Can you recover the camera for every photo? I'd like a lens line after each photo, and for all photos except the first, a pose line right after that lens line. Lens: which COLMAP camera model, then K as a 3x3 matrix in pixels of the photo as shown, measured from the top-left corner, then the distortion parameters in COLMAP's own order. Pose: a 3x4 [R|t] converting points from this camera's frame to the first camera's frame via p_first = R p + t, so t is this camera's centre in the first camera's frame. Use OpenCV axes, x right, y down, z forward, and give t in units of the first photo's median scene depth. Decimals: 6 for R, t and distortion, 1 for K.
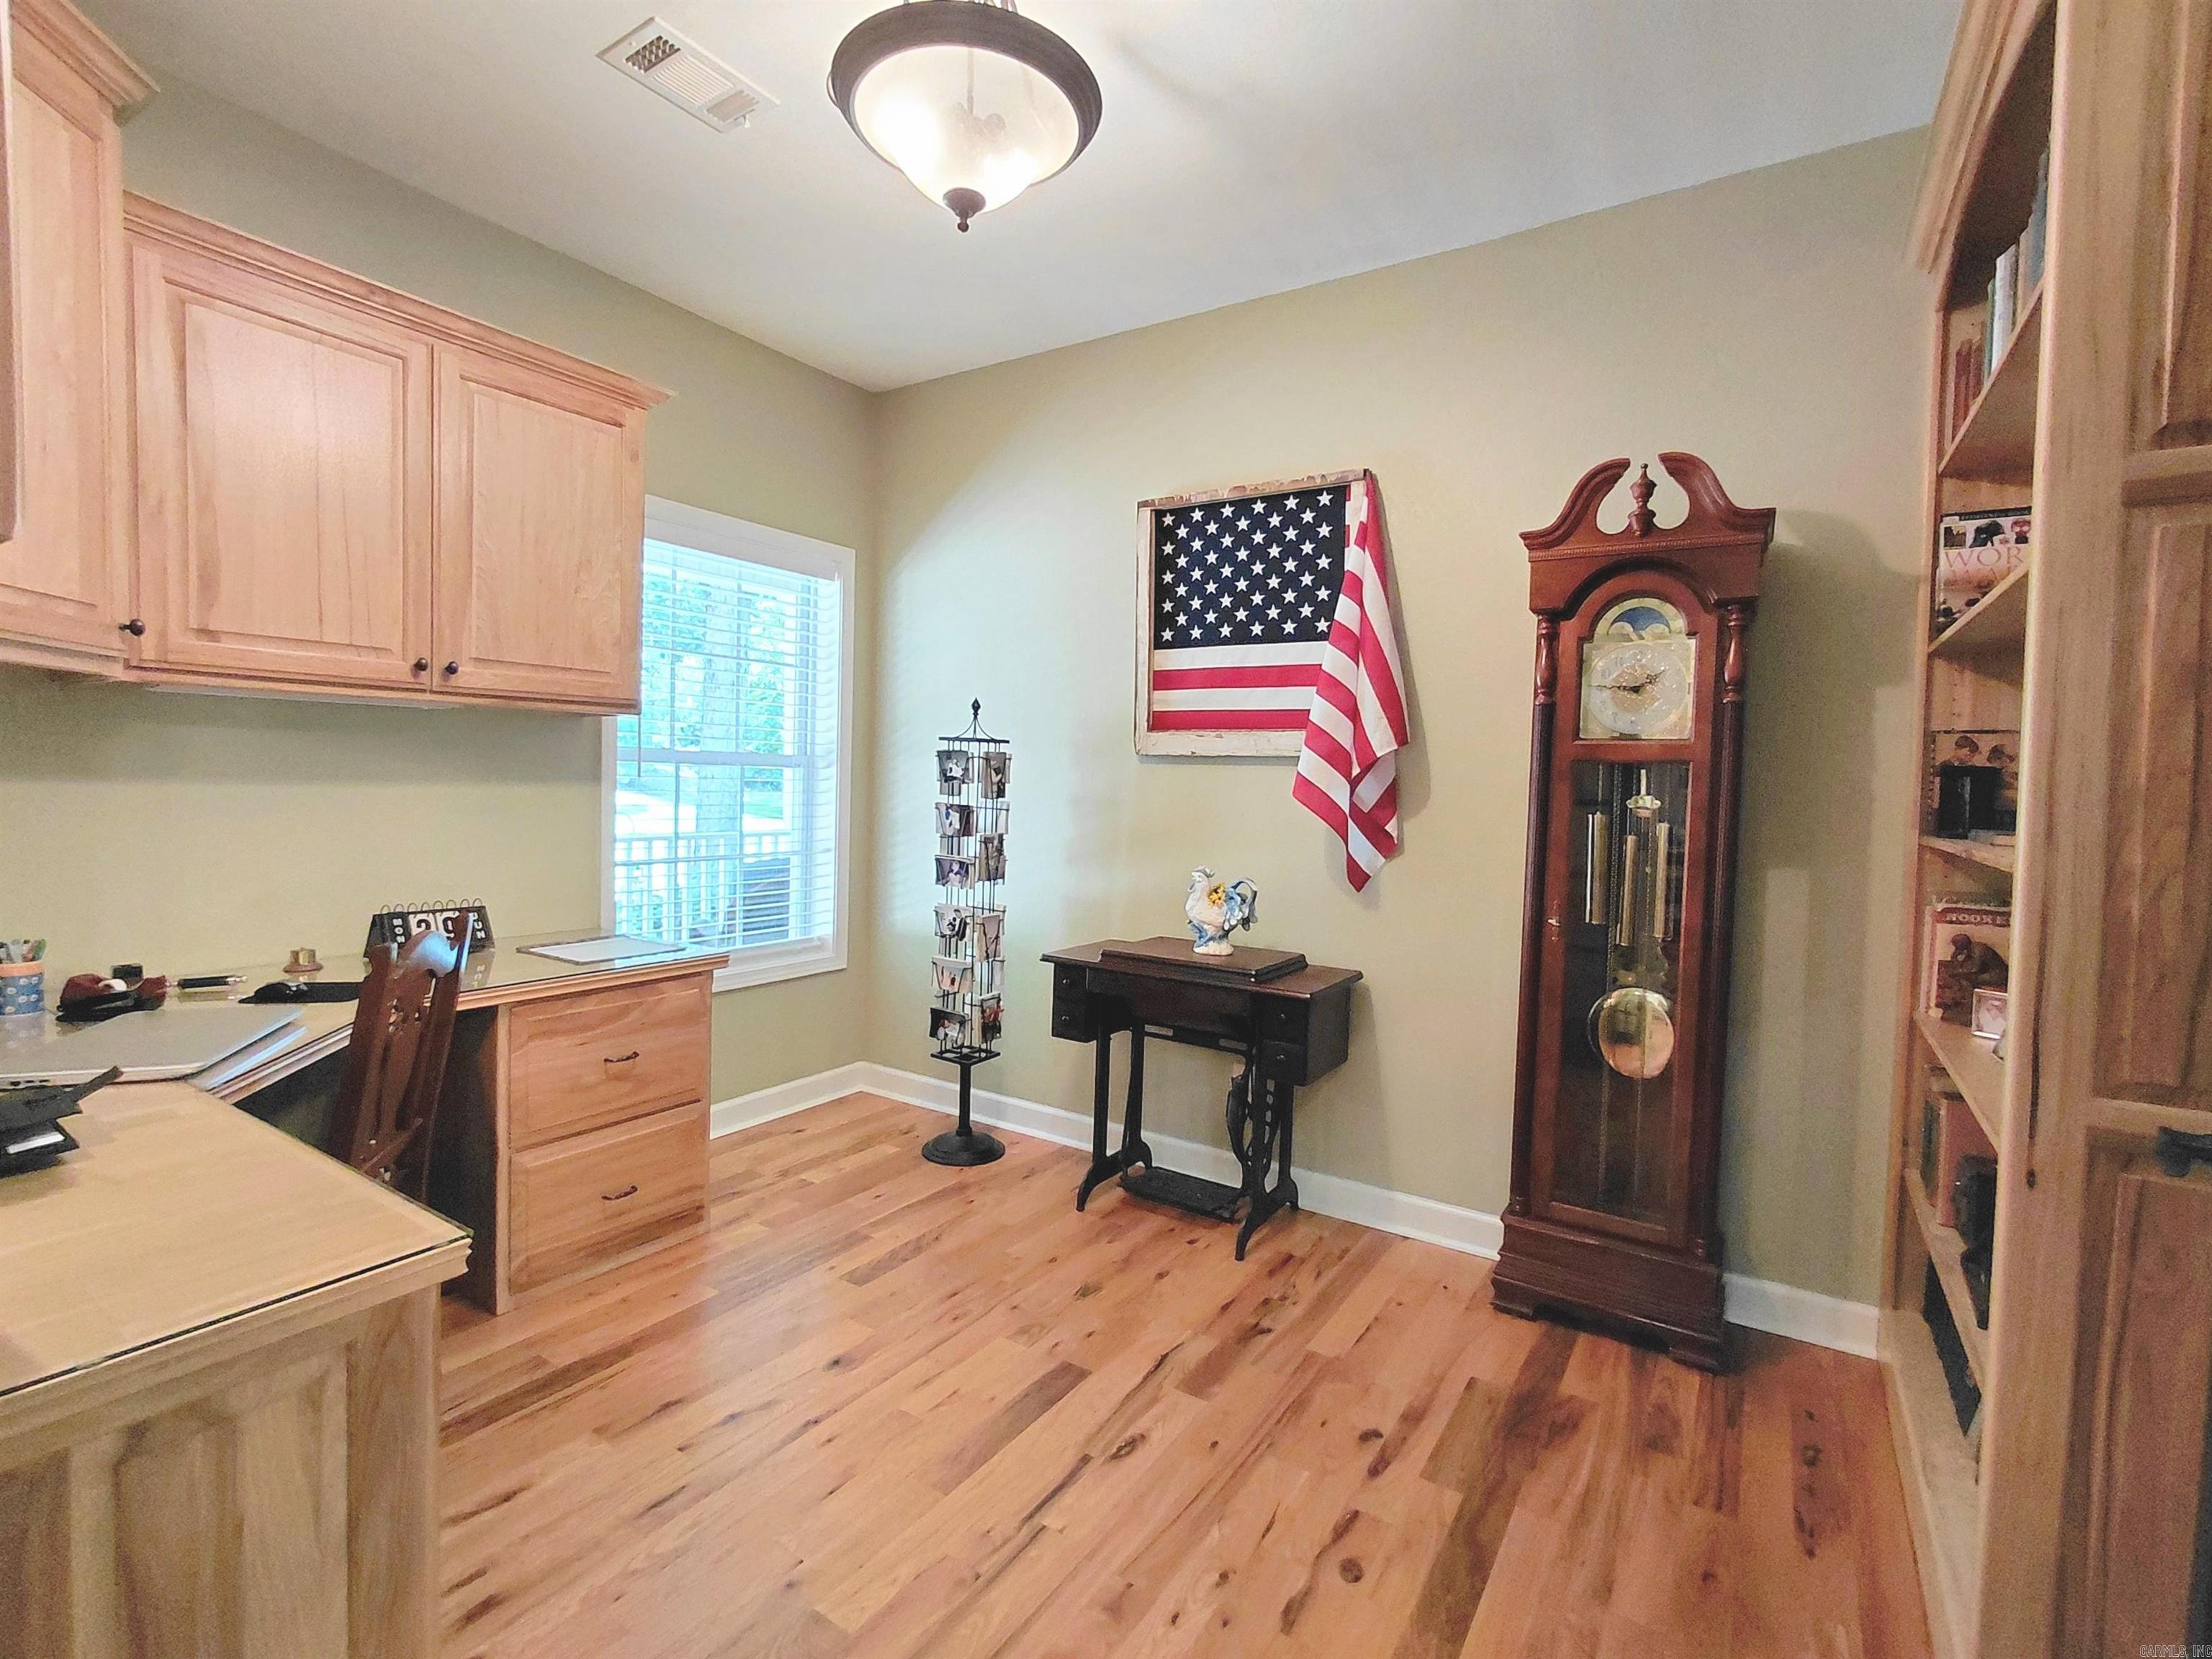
lens RADIAL K [[1019.0, 0, 1104.1], [0, 1019.0, 831.6], [0, 0, 1]] dist [-0.006879, -0.000302]
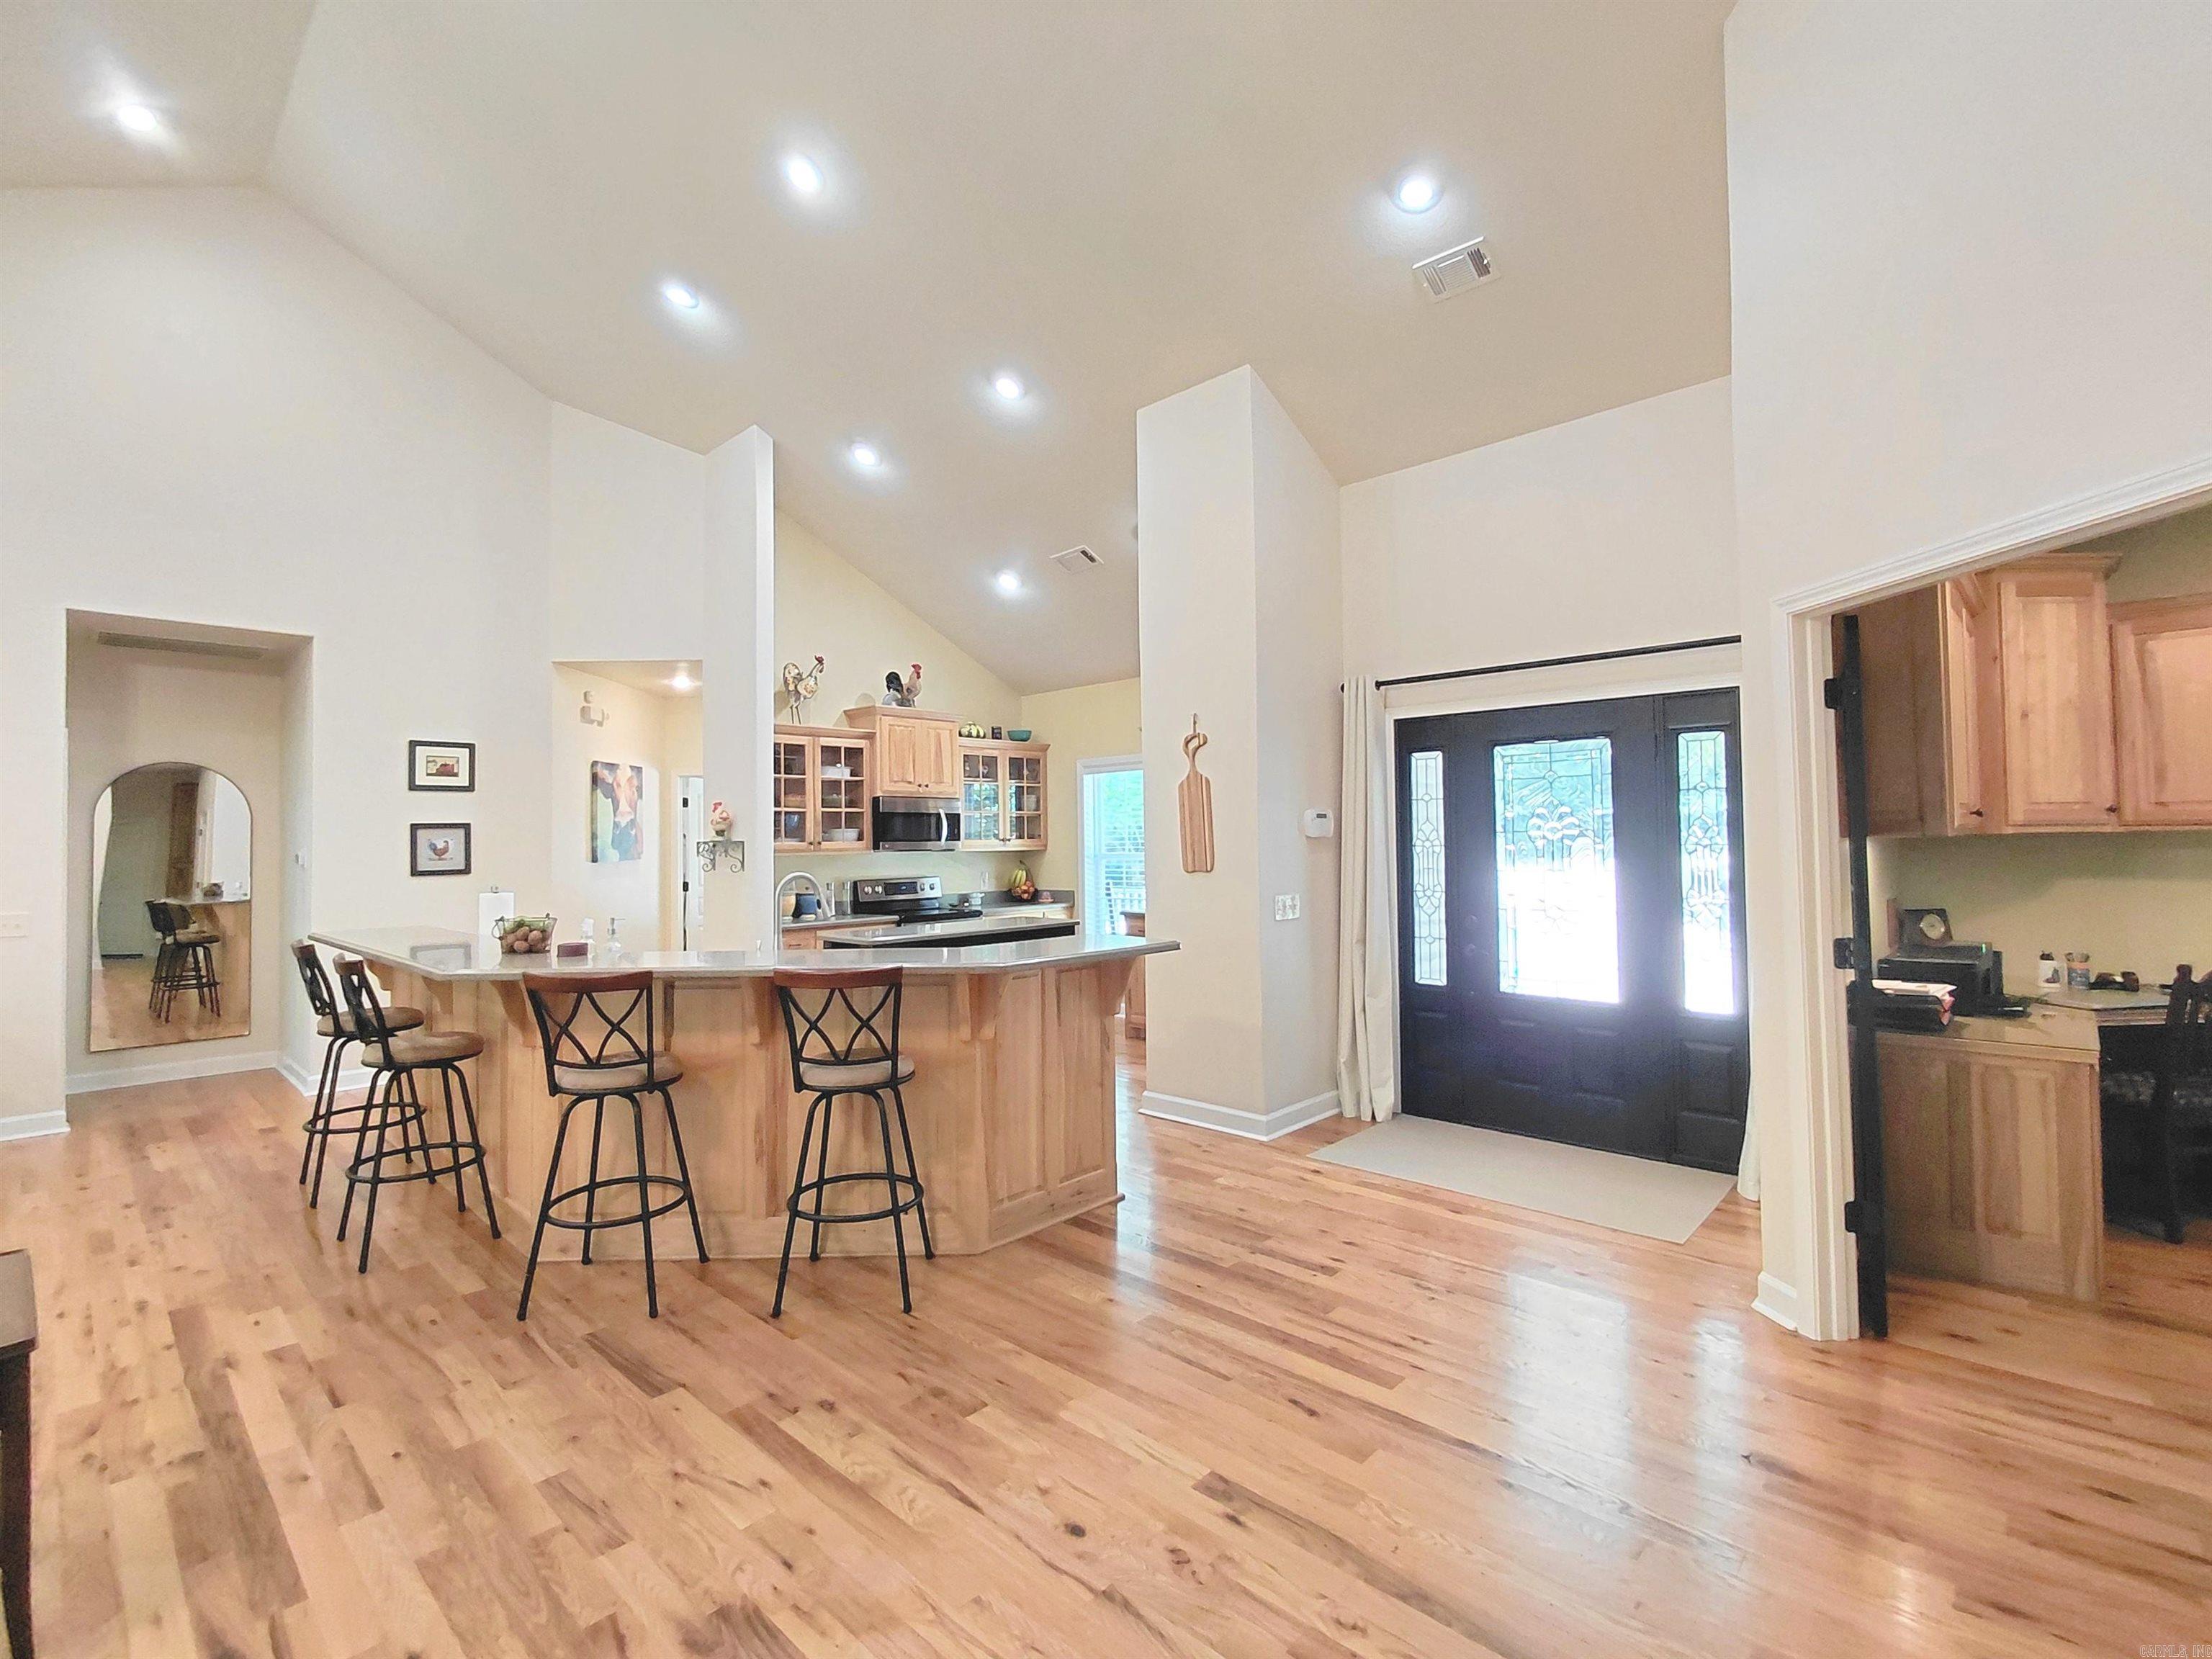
lens RADIAL K [[1019.0, 0, 1099.6], [0, 1019.0, 830.6], [0, 0, 1]] dist [-0.006879, -0.000302]
pose [[-0.195016, -0.032958, -0.980246, 1.540663], [-0.039967, 0.998872, -0.025633, -0.014769], [0.979985, 0.034179, -0.196113, -0.673335]]
